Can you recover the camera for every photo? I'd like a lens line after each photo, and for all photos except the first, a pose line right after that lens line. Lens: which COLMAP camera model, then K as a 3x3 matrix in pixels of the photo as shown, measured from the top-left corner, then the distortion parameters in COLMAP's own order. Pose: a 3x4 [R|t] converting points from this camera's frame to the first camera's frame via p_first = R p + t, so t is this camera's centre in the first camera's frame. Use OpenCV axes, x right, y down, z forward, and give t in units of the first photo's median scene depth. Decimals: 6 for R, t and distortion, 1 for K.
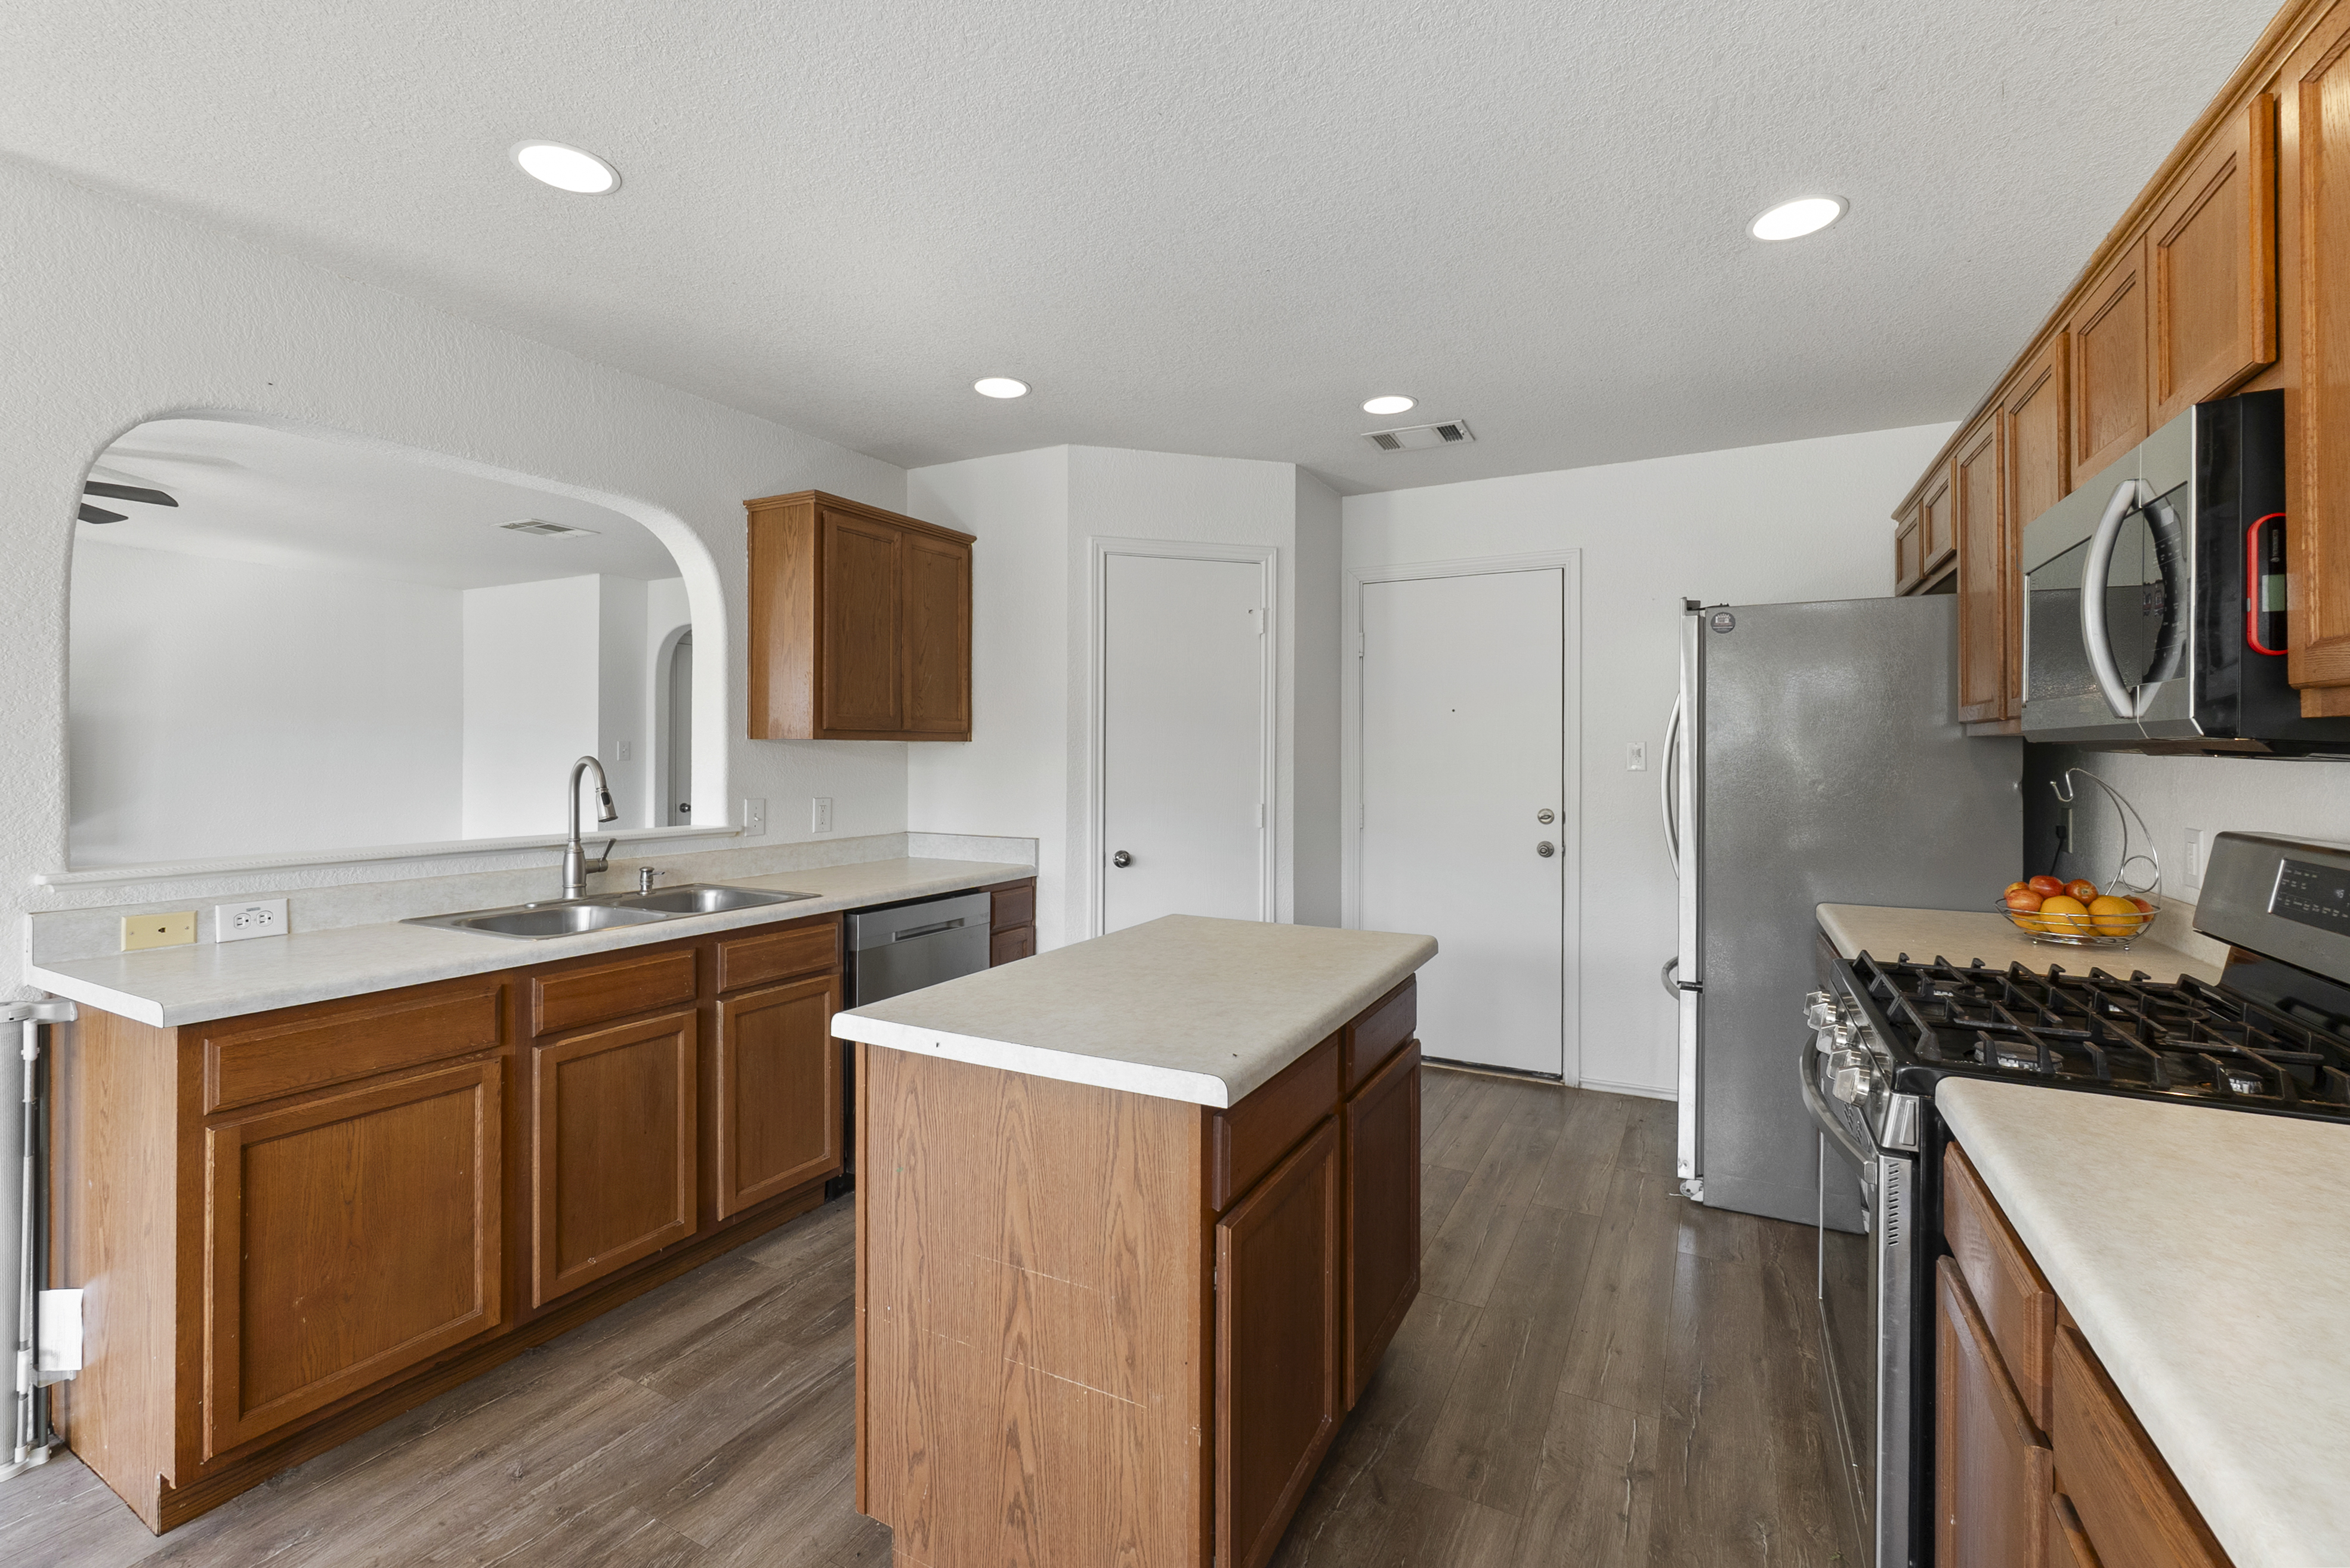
lens RADIAL K [[1022.1, 0, 1166.0], [0, 1022.1, 752.8], [0, 0, 1]] dist [-0.002970, 0.000561]
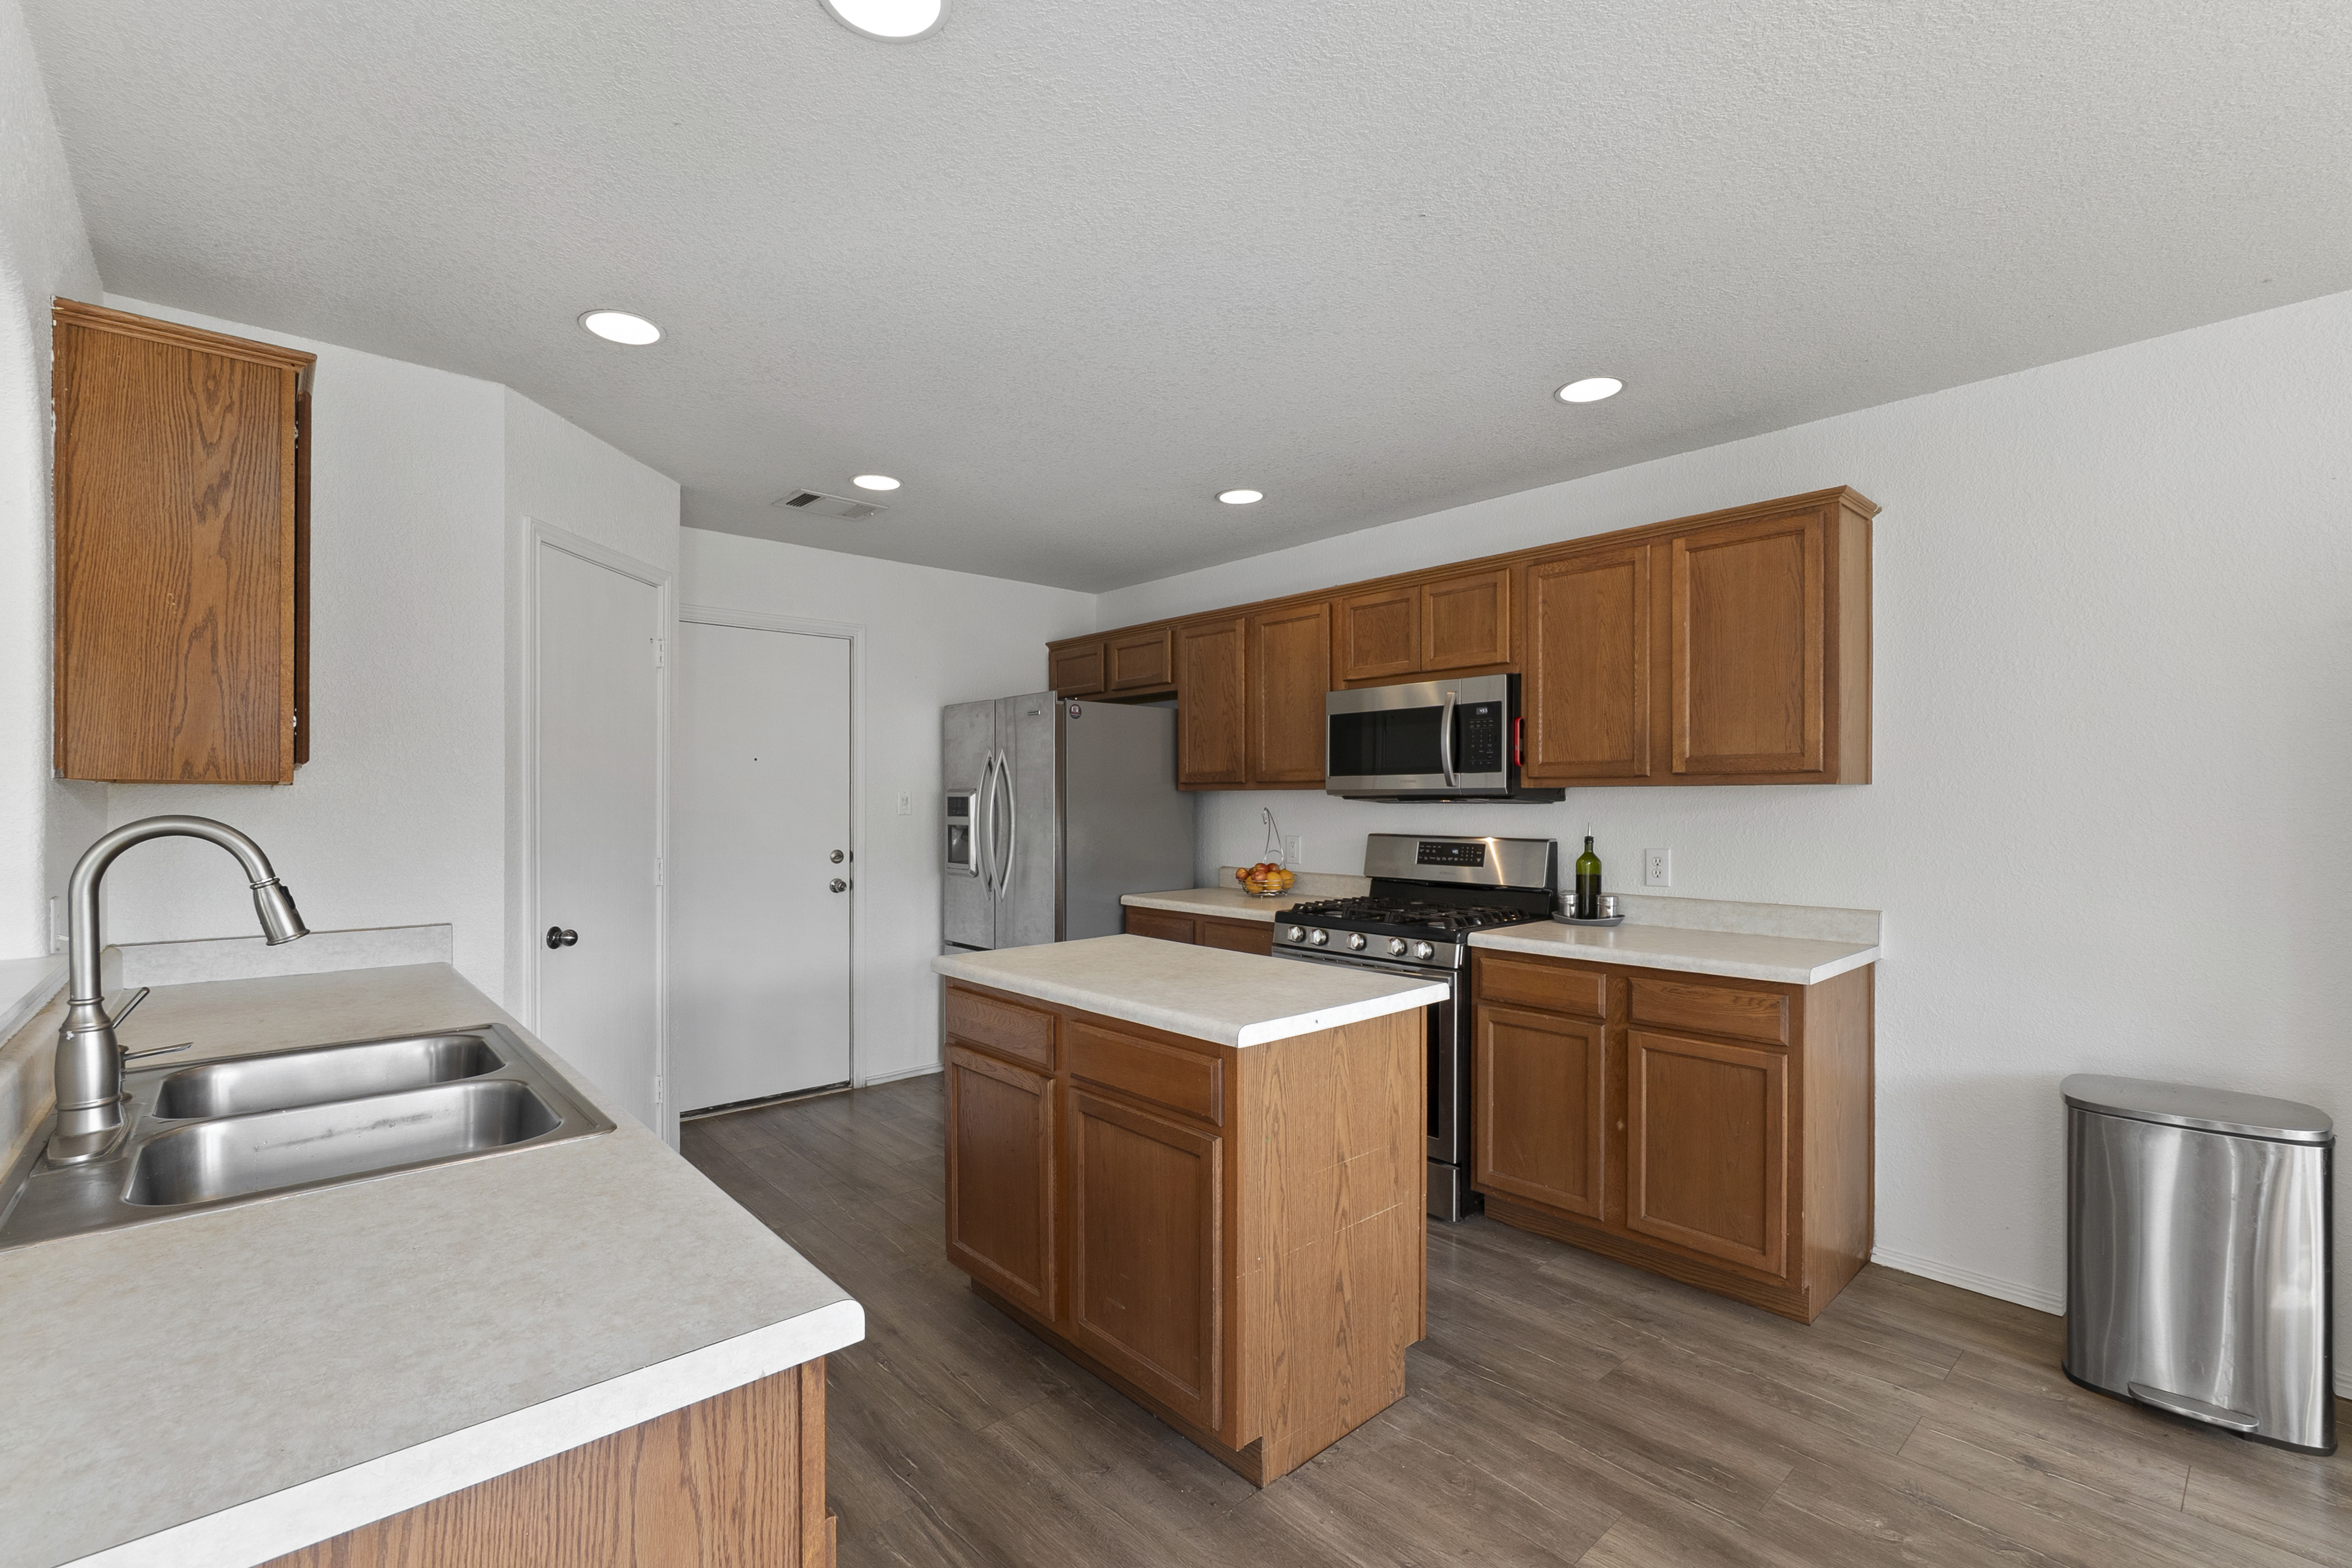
lens RADIAL K [[1022.9, 0, 1168.5], [0, 1022.9, 801.0], [0, 0, 1]] dist [-0.002970, 0.000561]
pose [[0.342949, -0.003965, 0.939346, -1.480576], [0.002186, 0.999992, 0.003423, -0.006224], [-0.939351, 0.000880, 0.342955, 0.696971]]
